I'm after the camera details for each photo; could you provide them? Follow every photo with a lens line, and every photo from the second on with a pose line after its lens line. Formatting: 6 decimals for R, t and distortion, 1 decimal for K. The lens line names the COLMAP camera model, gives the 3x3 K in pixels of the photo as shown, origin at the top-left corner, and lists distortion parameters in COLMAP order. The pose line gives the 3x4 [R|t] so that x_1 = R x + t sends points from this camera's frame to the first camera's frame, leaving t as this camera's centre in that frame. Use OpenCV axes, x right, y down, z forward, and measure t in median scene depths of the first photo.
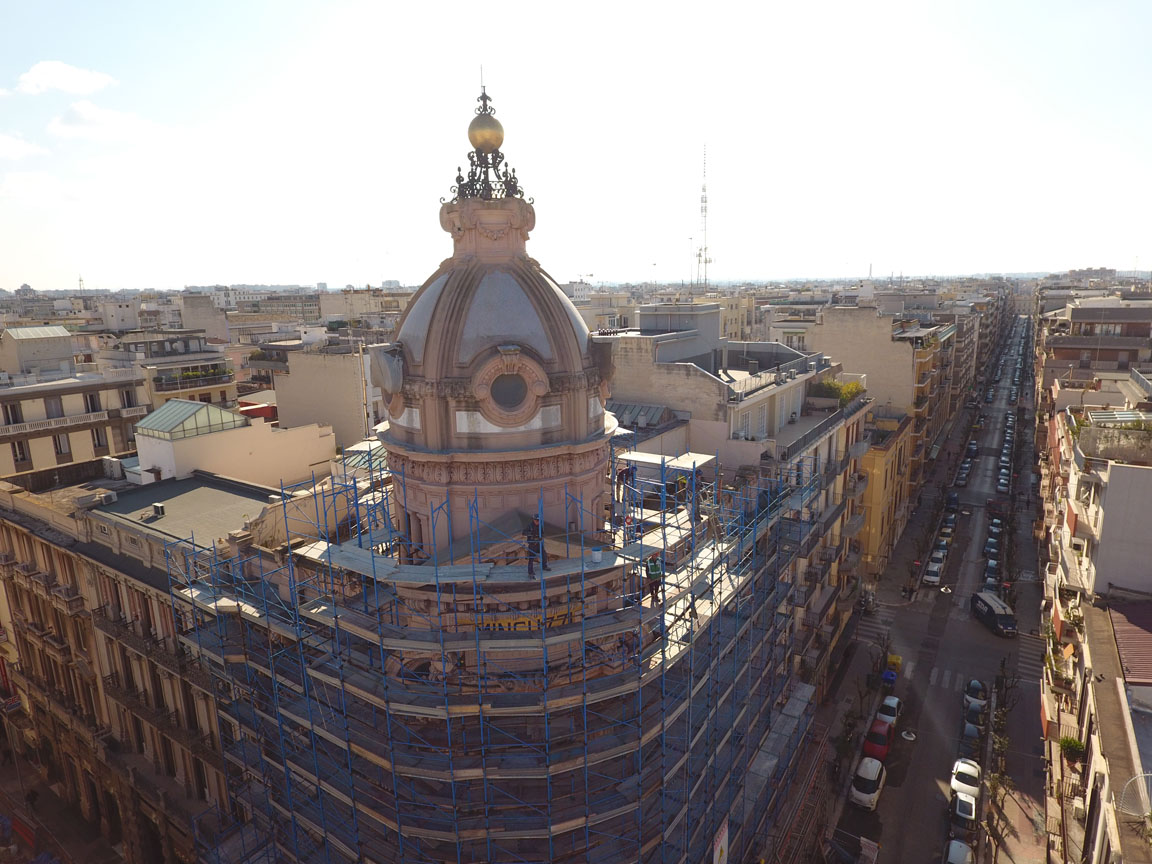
lens RADIAL K [[671.2, 0, 574.0], [0, 671.2, 423.6], [0, 0, 1]] dist [-0.000714, -0.002447]
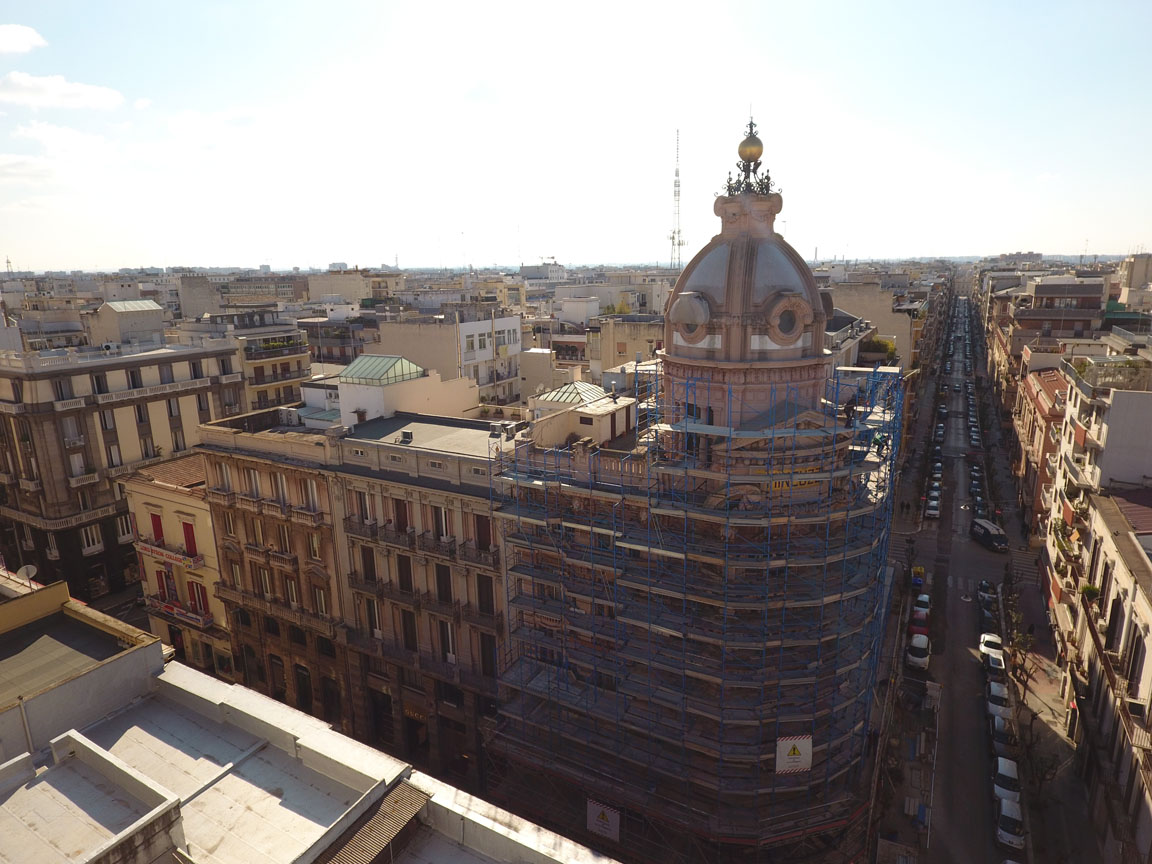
lens RADIAL K [[671.2, 0, 574.0], [0, 671.2, 423.6], [0, 0, 1]] dist [-0.000714, -0.002447]
pose [[0.997165, -0.015635, 0.073598, -0.355288], [0.013862, 0.999603, 0.024539, 0.071345], [-0.073952, -0.023449, 0.996986, -0.252180]]
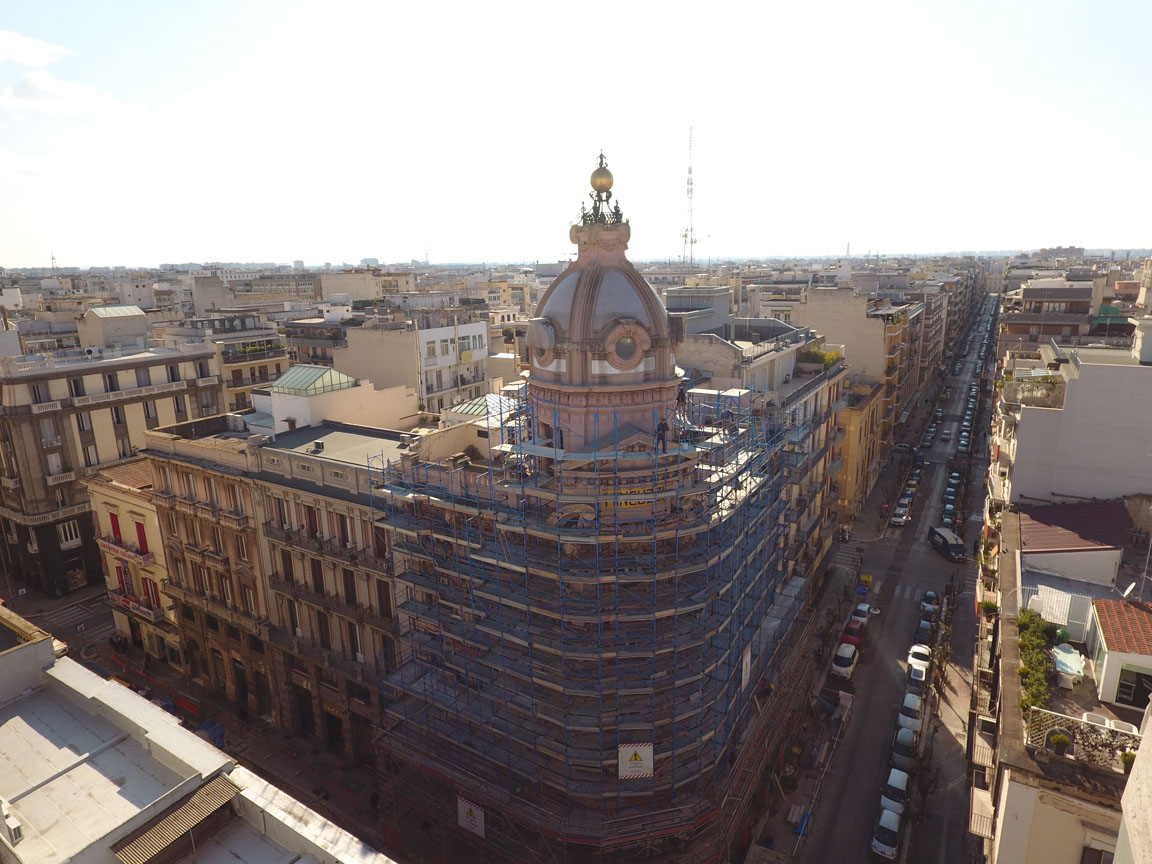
lens RADIAL K [[671.2, 0, 574.0], [0, 671.2, 423.6], [0, 0, 1]] dist [-0.000714, -0.002447]
pose [[0.999539, -0.006833, 0.029587, -0.136598], [0.005897, 0.999483, 0.031611, 0.041583], [-0.029788, -0.031421, 0.999062, -0.303894]]
